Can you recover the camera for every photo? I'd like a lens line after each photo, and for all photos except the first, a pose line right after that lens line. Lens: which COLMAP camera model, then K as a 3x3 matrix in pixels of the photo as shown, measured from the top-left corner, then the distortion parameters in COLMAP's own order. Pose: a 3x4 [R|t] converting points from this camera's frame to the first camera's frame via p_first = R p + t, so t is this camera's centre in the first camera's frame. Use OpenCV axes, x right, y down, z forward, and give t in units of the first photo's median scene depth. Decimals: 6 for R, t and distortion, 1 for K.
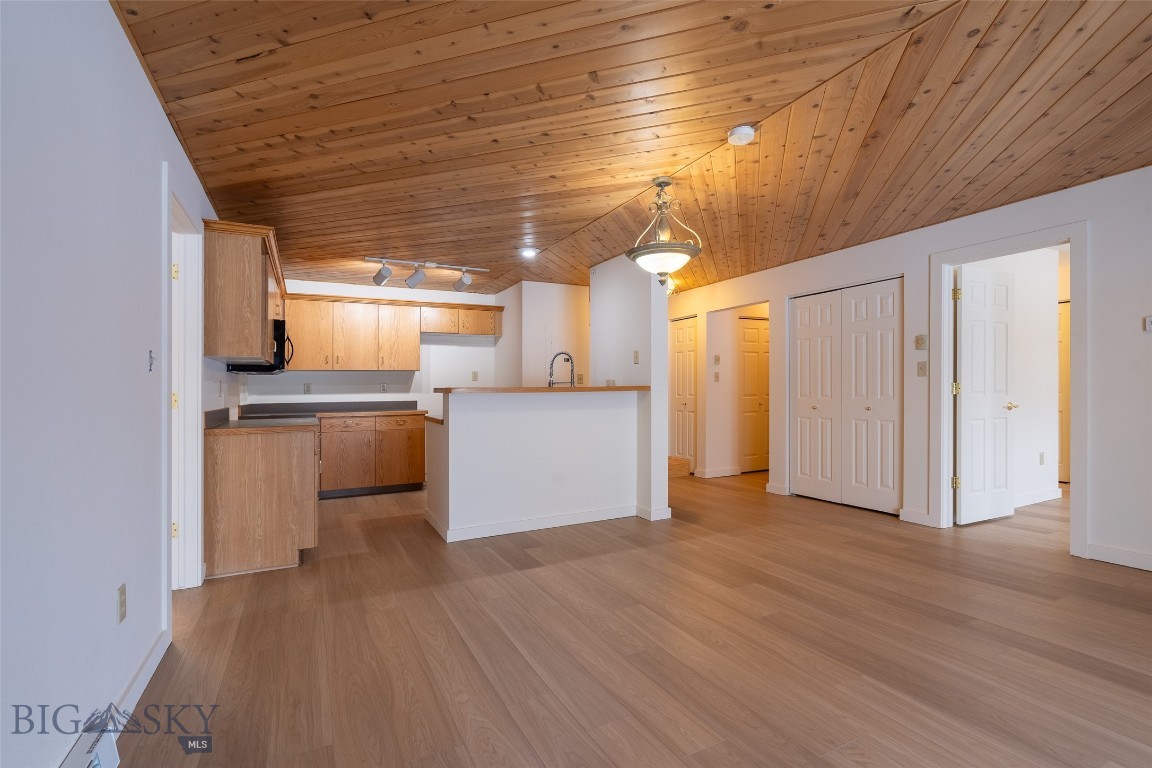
lens RADIAL K [[524.9, 0, 581.0], [0, 524.9, 403.6], [0, 0, 1]] dist [-0.019200, 0.000043]
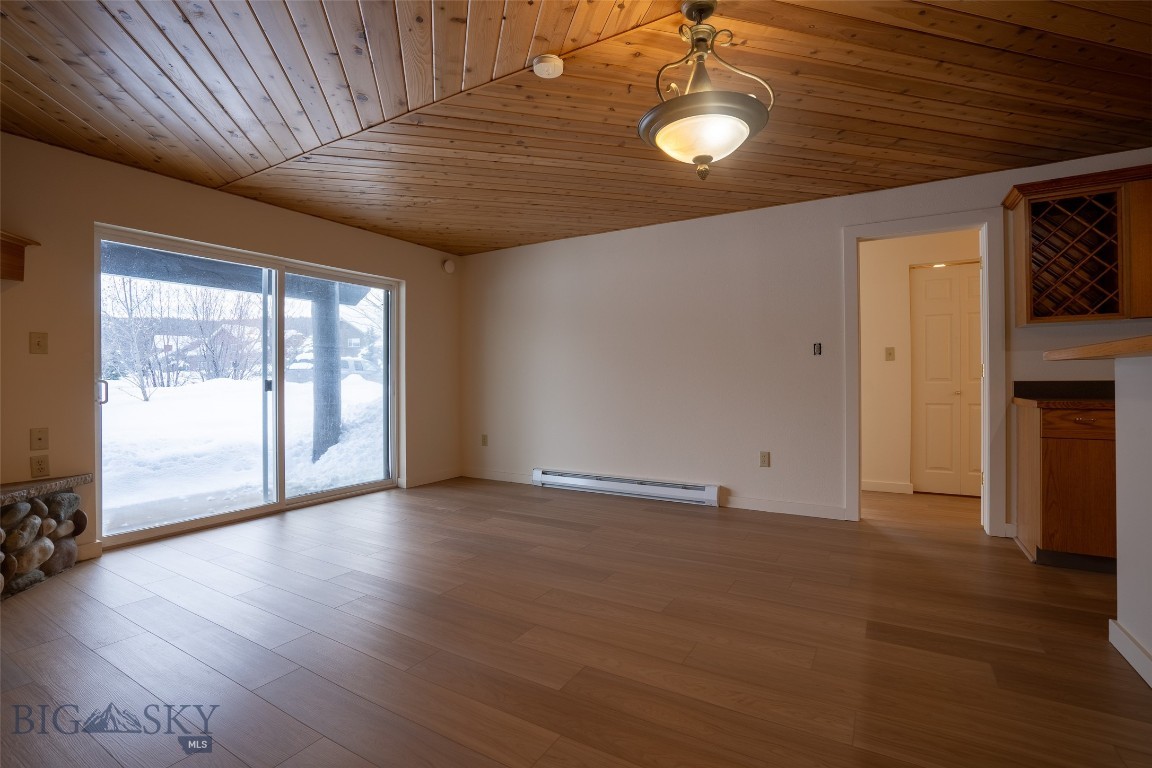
lens RADIAL K [[532.8, 0, 574.5], [0, 532.8, 380.3], [0, 0, 1]] dist [-0.058671, 0.022114]
pose [[-0.853324, 0.019167, -0.521029, 0.455231], [0.005067, 0.999582, 0.028473, -0.015683], [0.521356, 0.021657, -0.853064, 1.112147]]
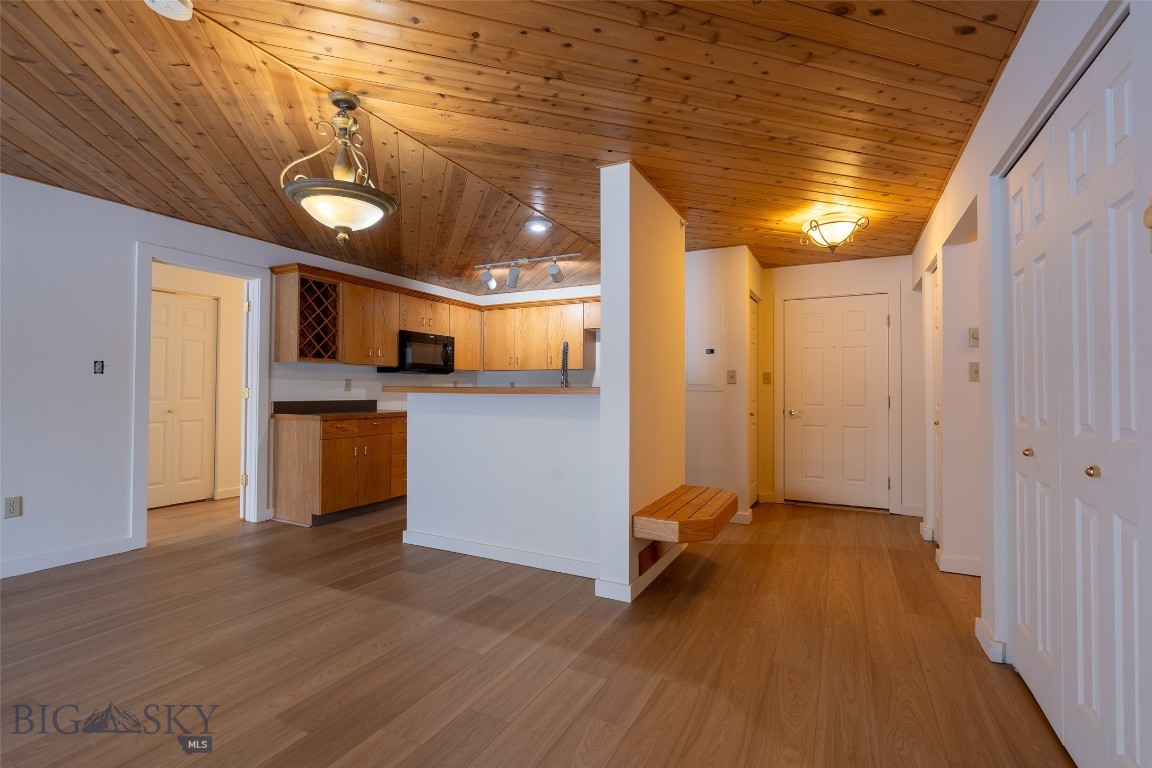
lens RADIAL K [[523.0, 0, 579.3], [0, 523.0, 381.2], [0, 0, 1]] dist [-0.023767, 0.012111]
pose [[0.580464, 0.002374, -0.814283, 0.712831], [-0.034940, 0.999147, -0.021994, -0.029276], [0.813536, 0.041218, 0.580052, 0.663989]]
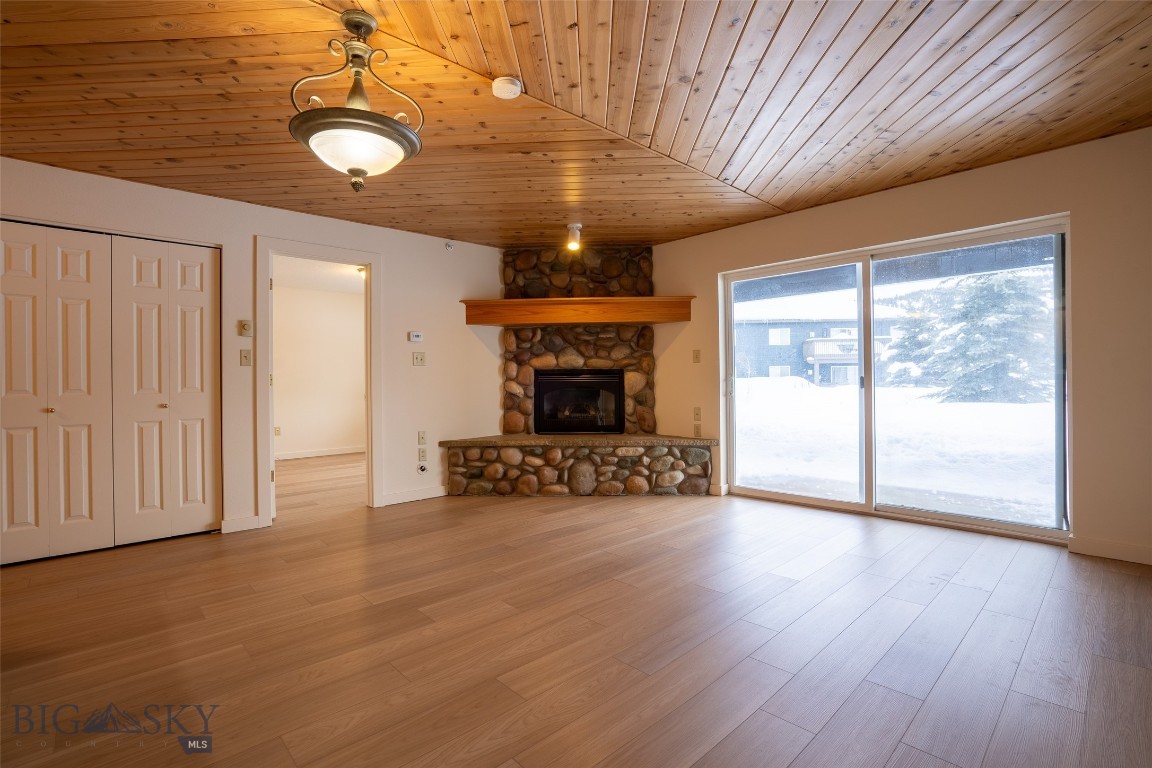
lens RADIAL K [[532.8, 0, 574.5], [0, 532.8, 380.3], [0, 0, 1]] dist [-0.058671, 0.022114]
pose [[-0.266904, 0.019390, 0.963528, -0.387216], [0.039497, 0.999178, -0.009166, 0.004171], [-0.962913, 0.035610, -0.267450, 0.717833]]
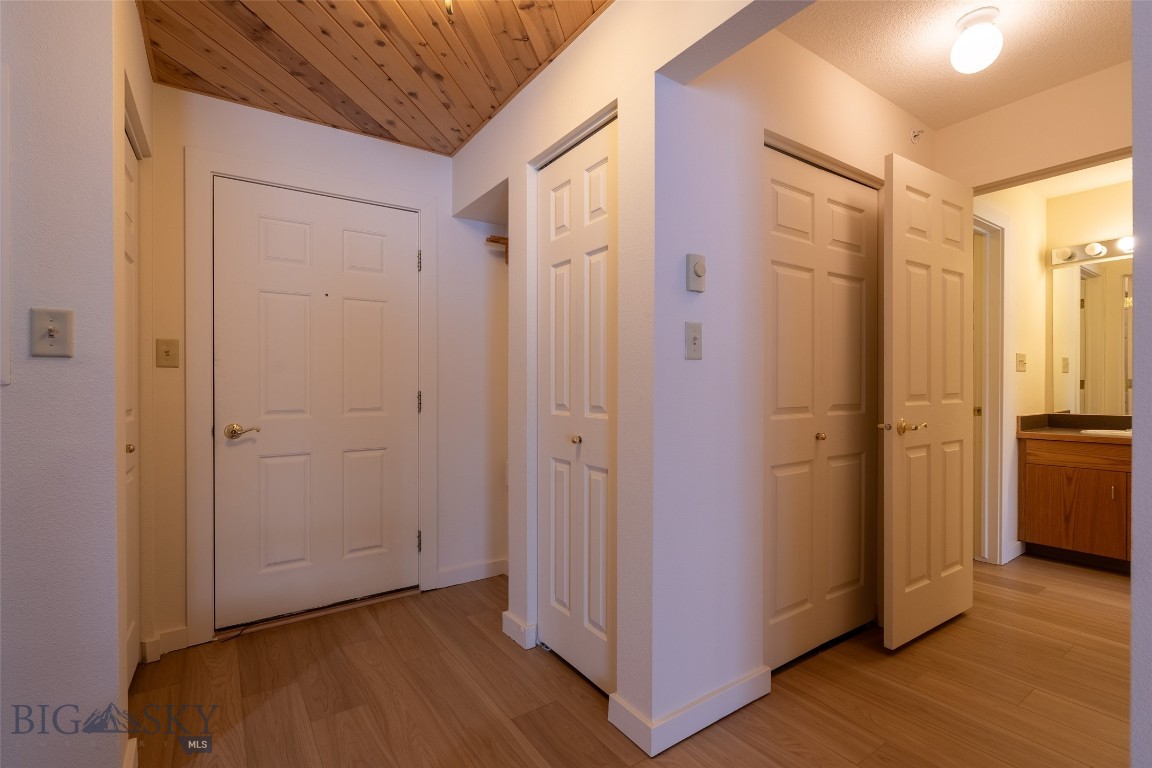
lens RADIAL K [[523.0, 0, 579.3], [0, 523.0, 381.2], [0, 0, 1]] dist [-0.023767, 0.012111]
pose [[0.992191, 0.009210, 0.124386, 0.278575], [-0.004858, 0.999367, -0.035247, -0.035841], [-0.124632, 0.034368, 0.991608, 1.219465]]
